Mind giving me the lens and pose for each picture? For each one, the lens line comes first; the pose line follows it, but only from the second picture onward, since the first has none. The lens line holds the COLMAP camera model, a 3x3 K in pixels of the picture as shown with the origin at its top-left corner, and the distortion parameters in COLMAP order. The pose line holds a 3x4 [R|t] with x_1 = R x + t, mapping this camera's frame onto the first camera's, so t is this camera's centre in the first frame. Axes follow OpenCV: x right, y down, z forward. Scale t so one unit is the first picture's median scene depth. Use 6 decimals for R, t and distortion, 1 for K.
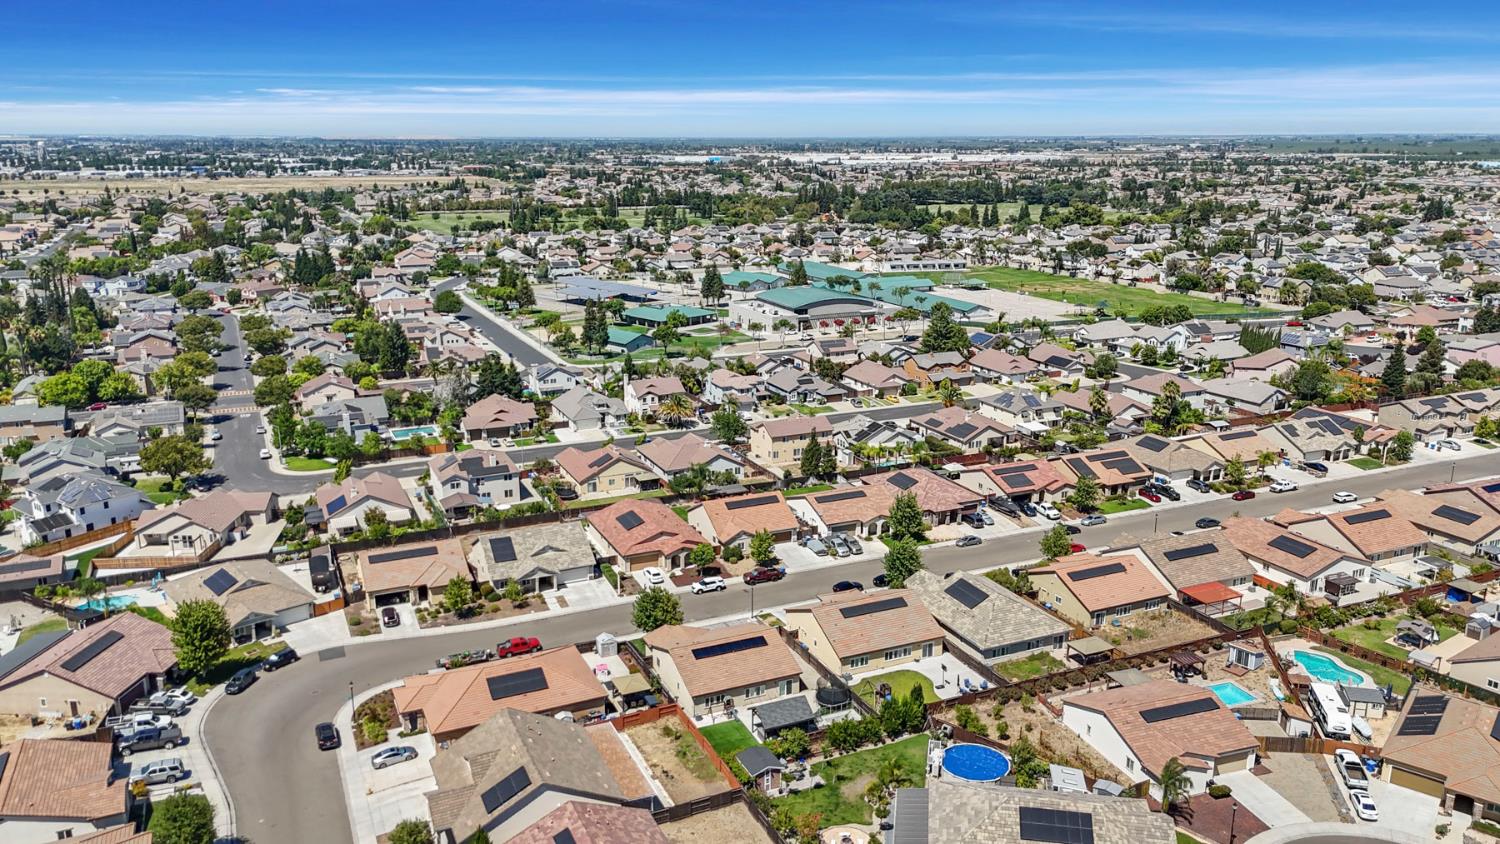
lens RADIAL K [[1108.1, 0, 743.9], [0, 1108.1, 421.3], [0, 0, 1]] dist [0.065030, -0.059902]
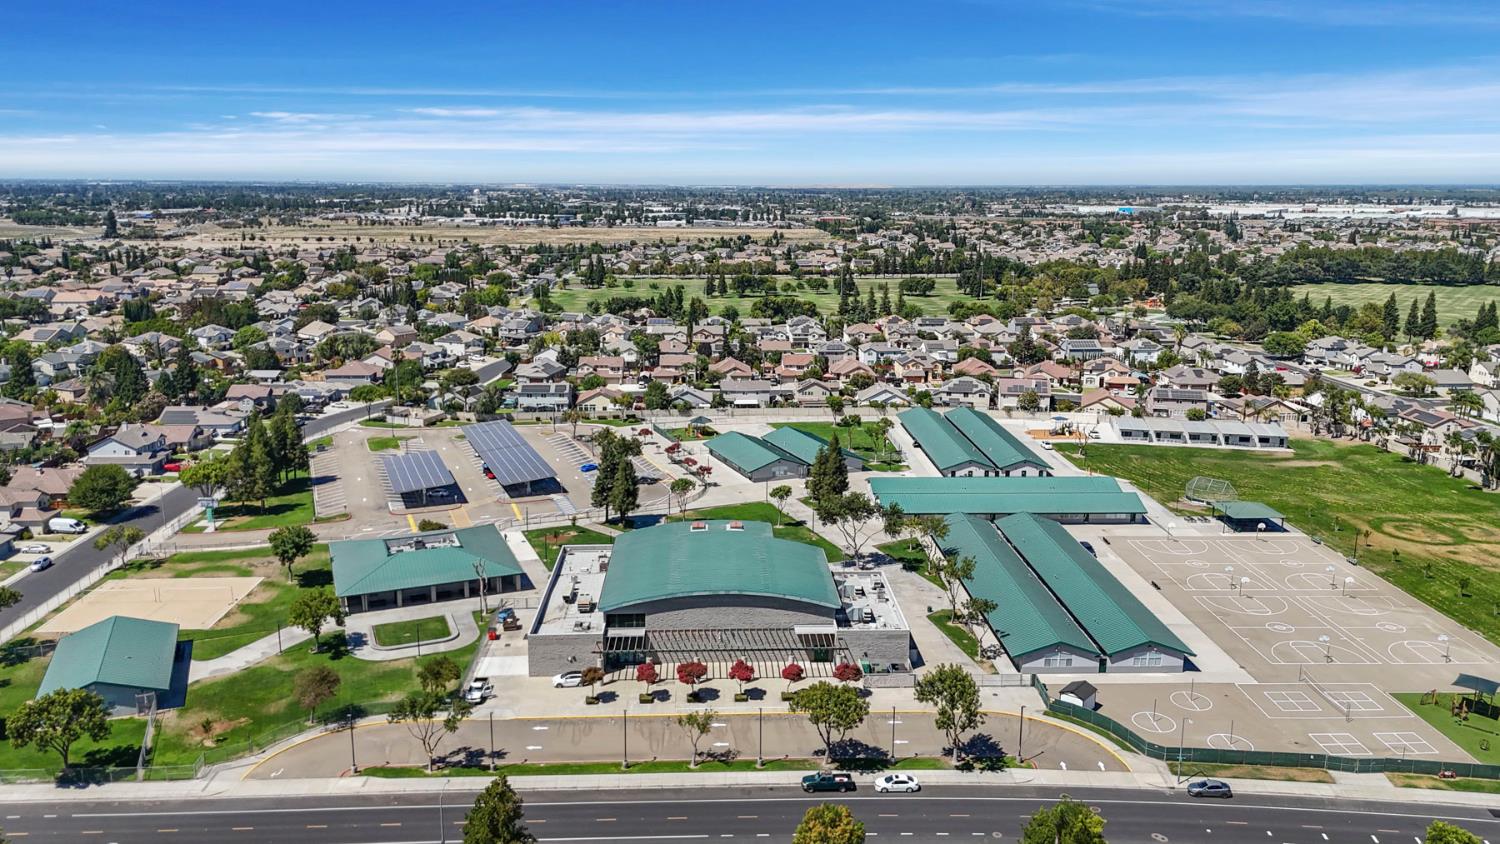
lens RADIAL K [[1108.1, 0, 772.9], [0, 1108.1, 436.9], [0, 0, 1]] dist [0.065030, -0.059902]
pose [[0.930421, 0.085741, -0.356321, 0.423151], [-0.095512, 0.995379, -0.009882, -0.296787], [0.353827, 0.043228, 0.934311, 1.169598]]
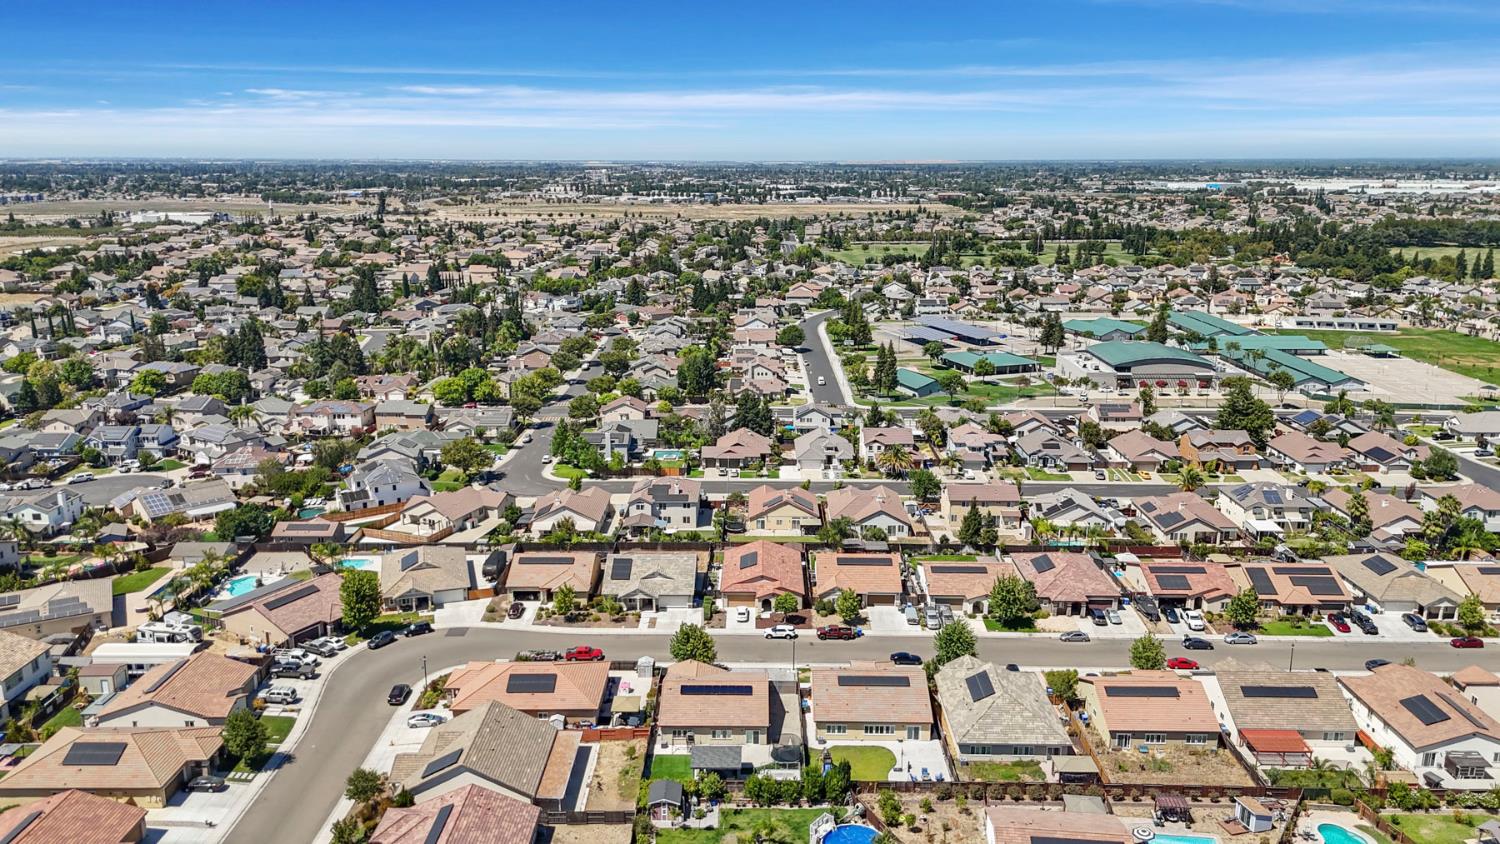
lens RADIAL K [[1108.1, 0, 746.9], [0, 1108.1, 418.9], [0, 0, 1]] dist [0.065030, -0.059902]
pose [[0.904238, 0.098150, -0.415595, 0.292168], [-0.106517, 0.994306, 0.003068, -0.045847], [0.413530, 0.041494, 0.909545, -0.000986]]
